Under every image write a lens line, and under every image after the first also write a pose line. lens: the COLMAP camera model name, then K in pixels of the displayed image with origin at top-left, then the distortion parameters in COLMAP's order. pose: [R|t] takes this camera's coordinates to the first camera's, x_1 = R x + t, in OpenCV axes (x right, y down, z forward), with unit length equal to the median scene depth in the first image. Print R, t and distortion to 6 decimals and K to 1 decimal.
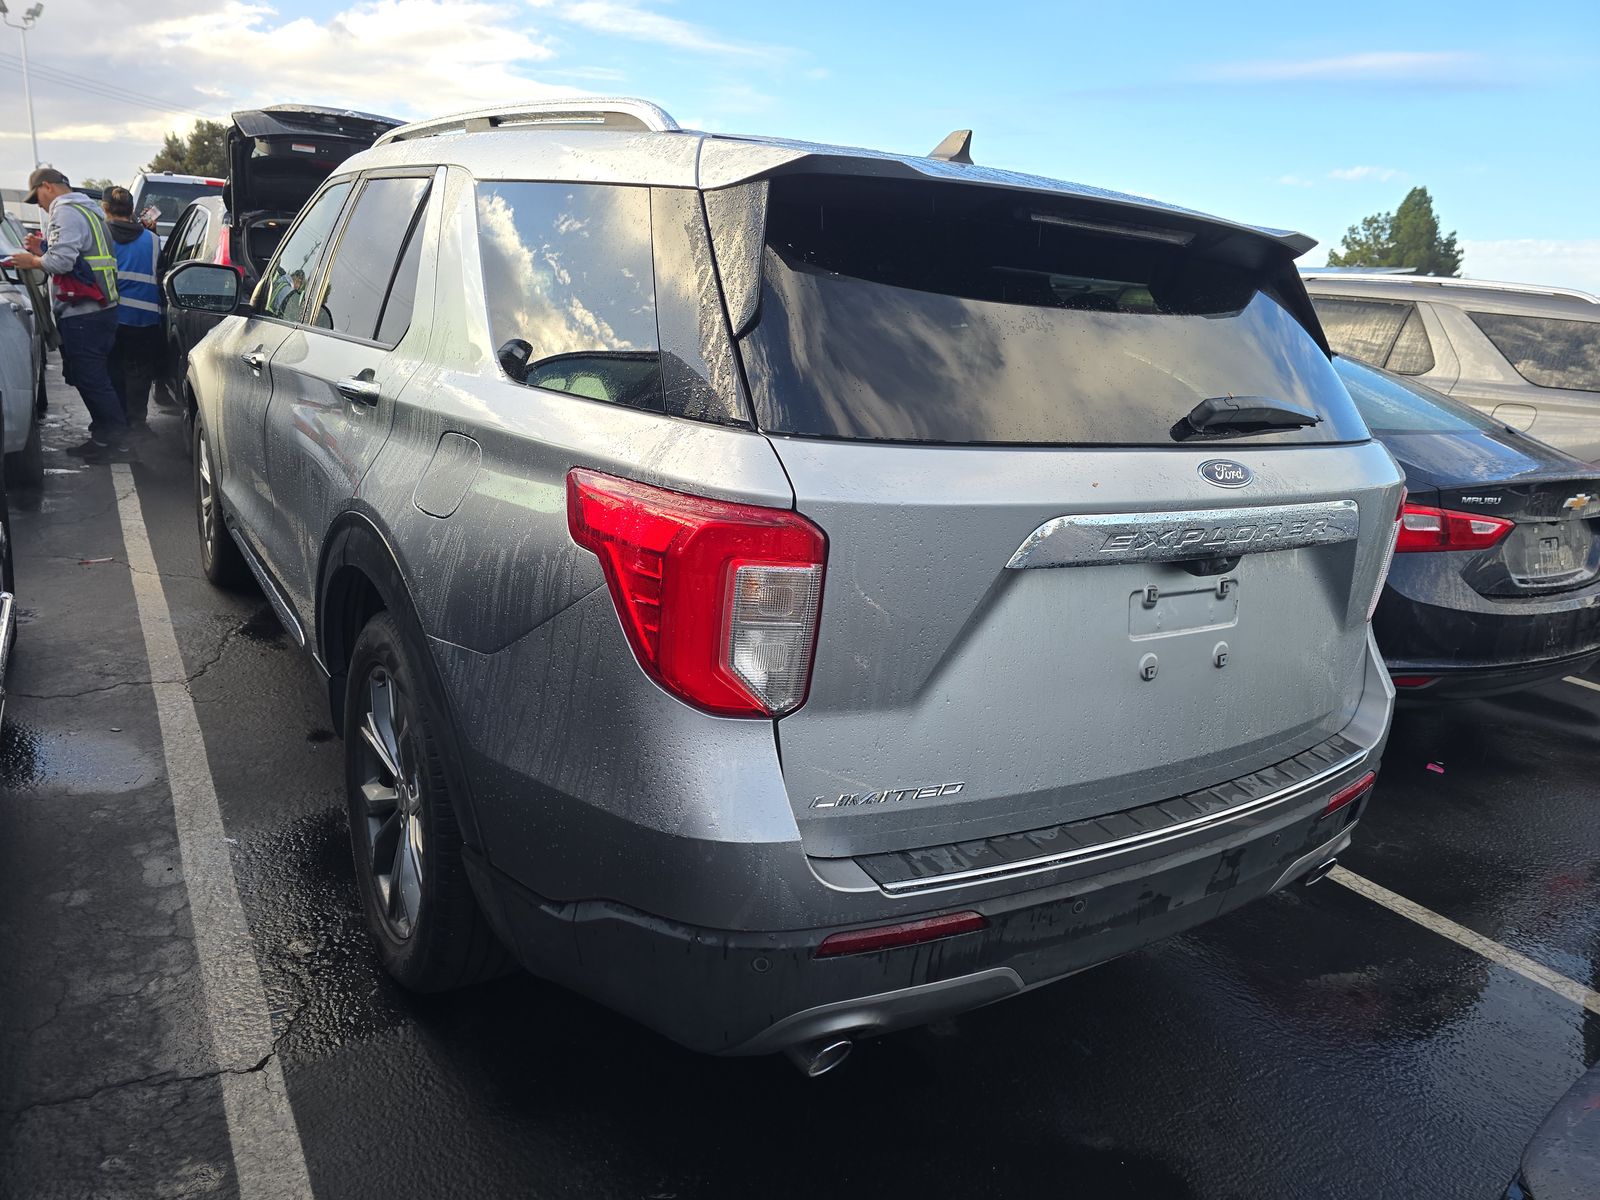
lens RADIAL K [[1084.4, 0, 818.2], [0, 1084.4, 586.7], [0, 0, 1]] dist [0.073081, -0.061441]
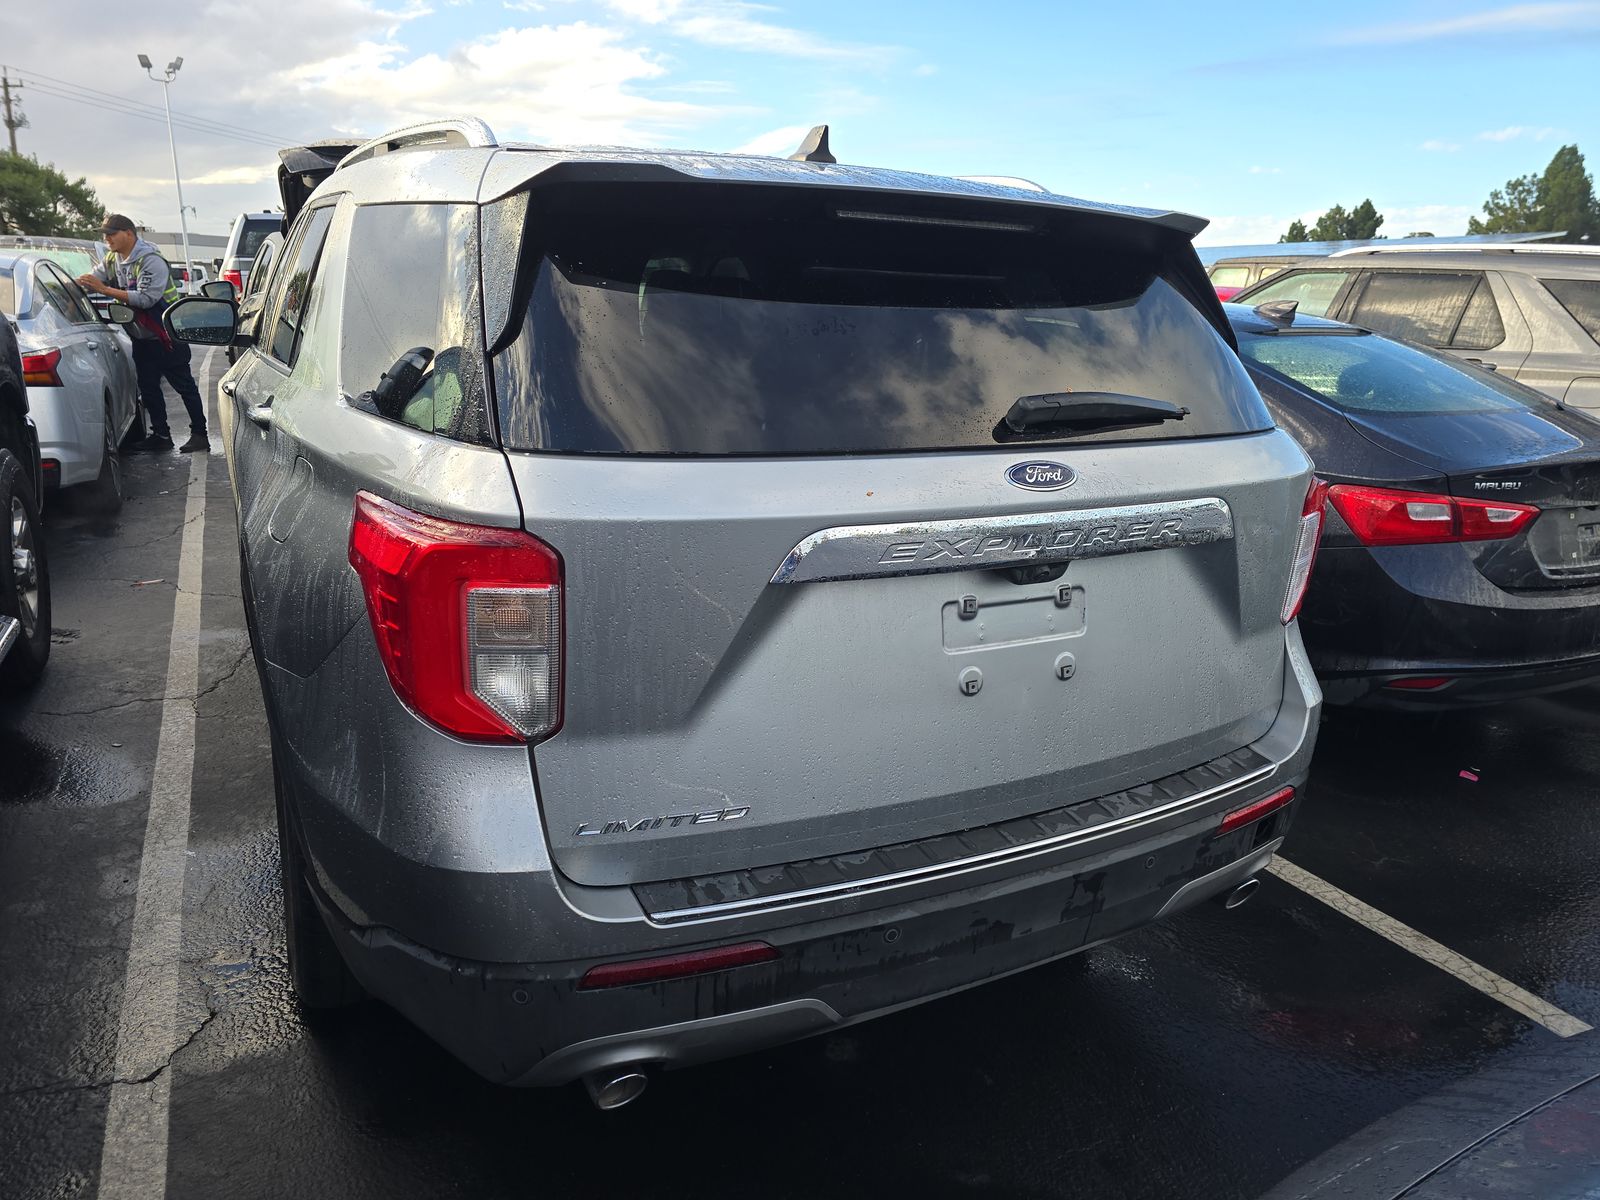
lens RADIAL K [[1084.4, 0, 818.2], [0, 1084.4, 586.7], [0, 0, 1]] dist [0.073081, -0.061441]
pose [[0.994033, -0.021694, -0.106904, 0.248051], [0.021635, 0.999764, -0.001710, -0.009051], [0.106916, -0.000613, 0.994268, 0.043242]]
